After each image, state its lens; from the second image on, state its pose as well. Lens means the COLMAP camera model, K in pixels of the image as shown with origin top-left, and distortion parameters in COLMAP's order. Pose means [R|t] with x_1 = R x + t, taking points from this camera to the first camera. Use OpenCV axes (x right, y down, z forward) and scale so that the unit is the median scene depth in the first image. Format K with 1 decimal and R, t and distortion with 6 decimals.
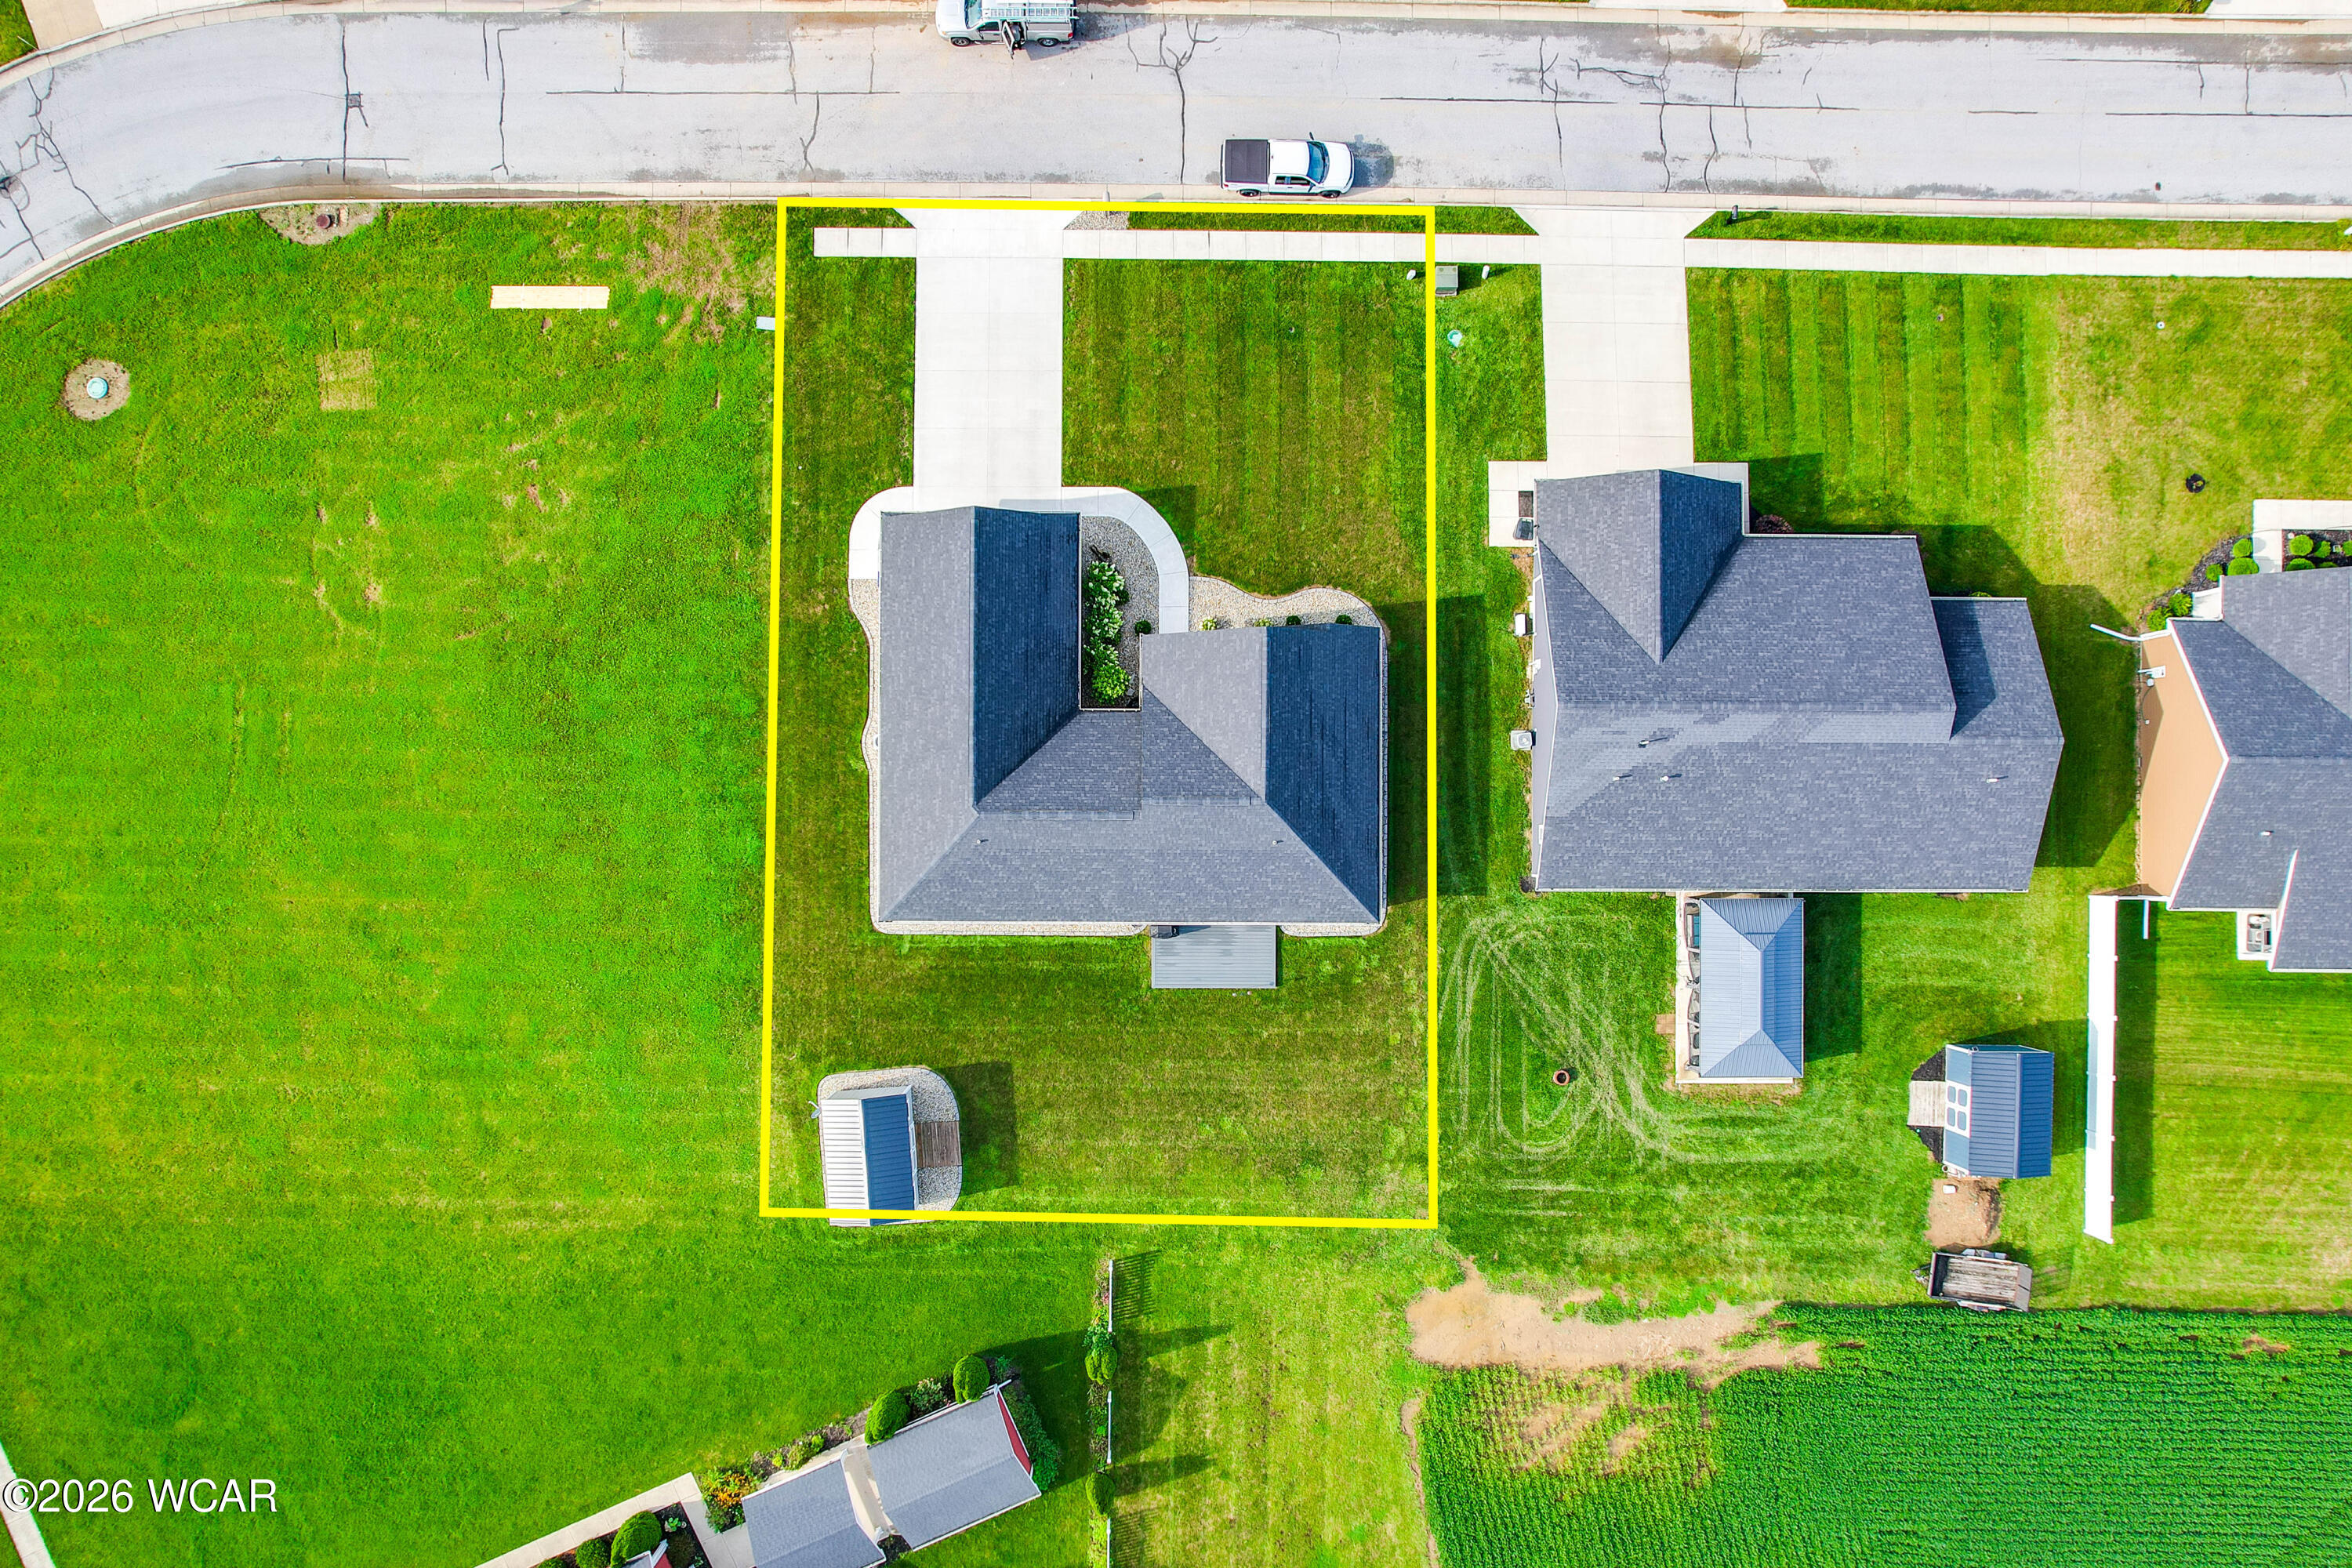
lens RADIAL K [[1478.3, 0, 1188.0], [0, 1478.3, 828.6], [0, 0, 1]] dist [-0.061060, 0.038459]
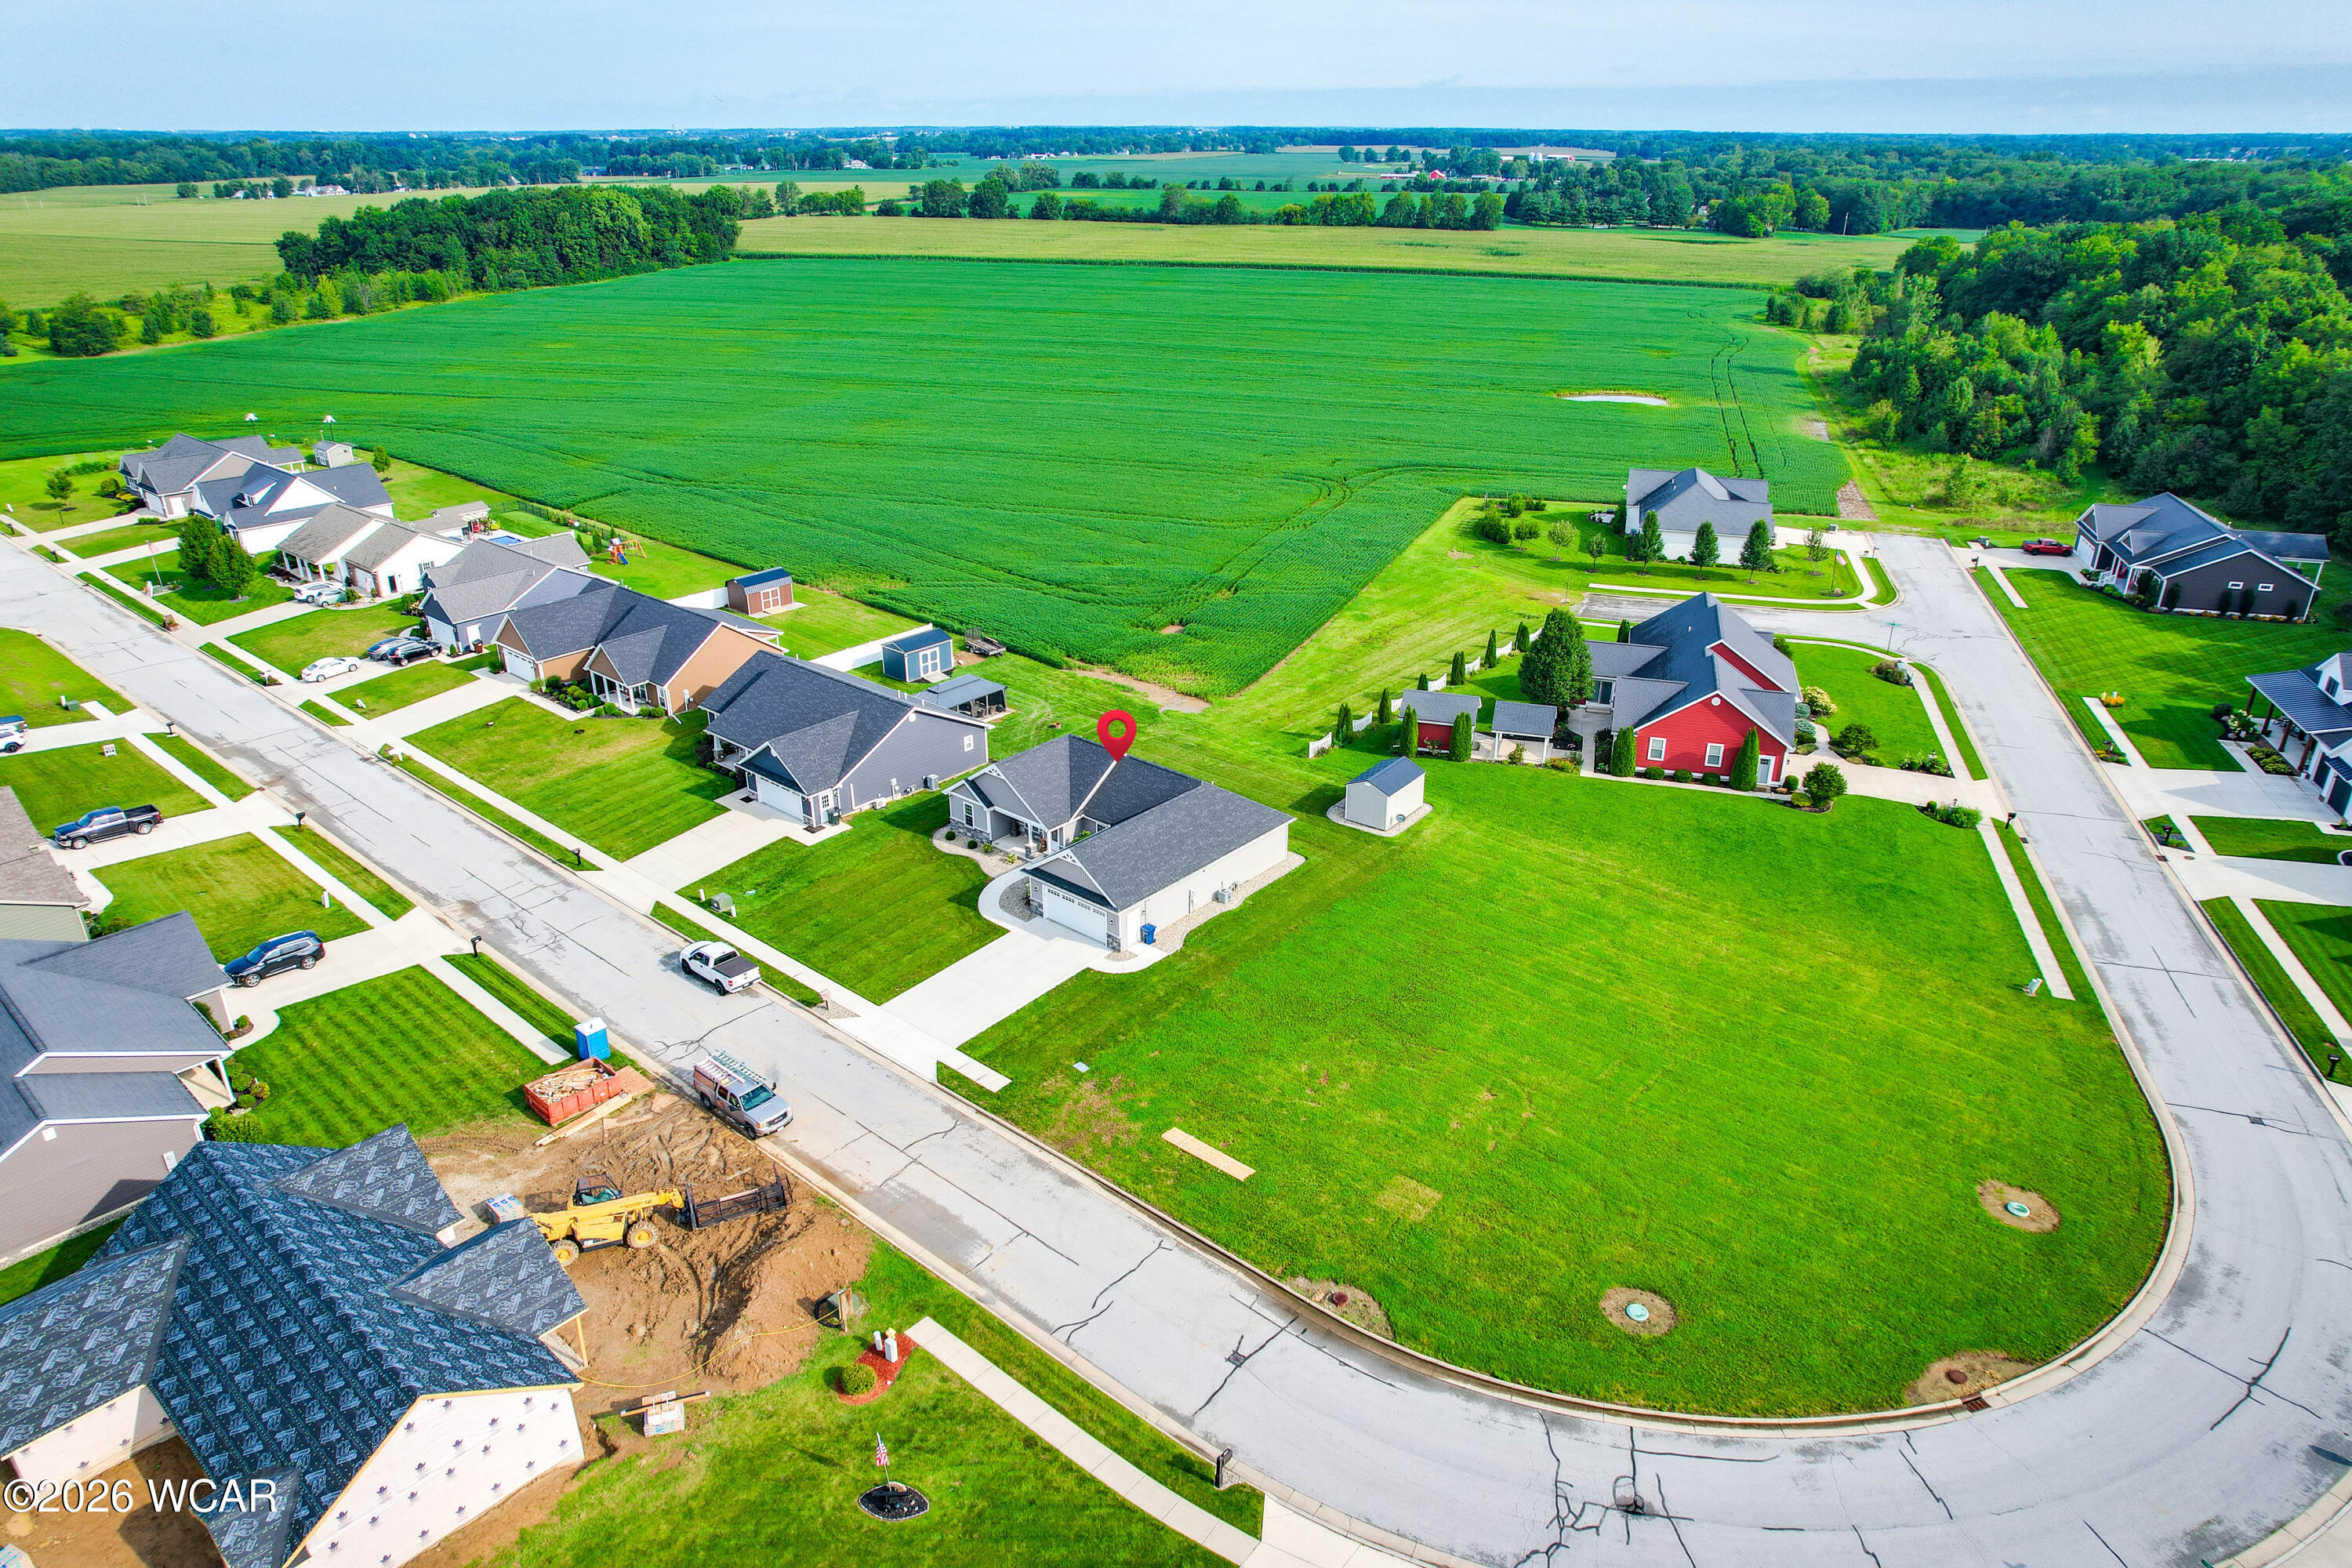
lens RADIAL K [[1478.3, 0, 1188.0], [0, 1478.3, 828.6], [0, 0, 1]] dist [-0.061060, 0.038459]
pose [[-0.762141, -0.285602, 0.581010, -1.000284], [0.647384, -0.327981, 0.687984, -1.054781], [-0.005929, 0.900478, 0.434862, 0.298999]]
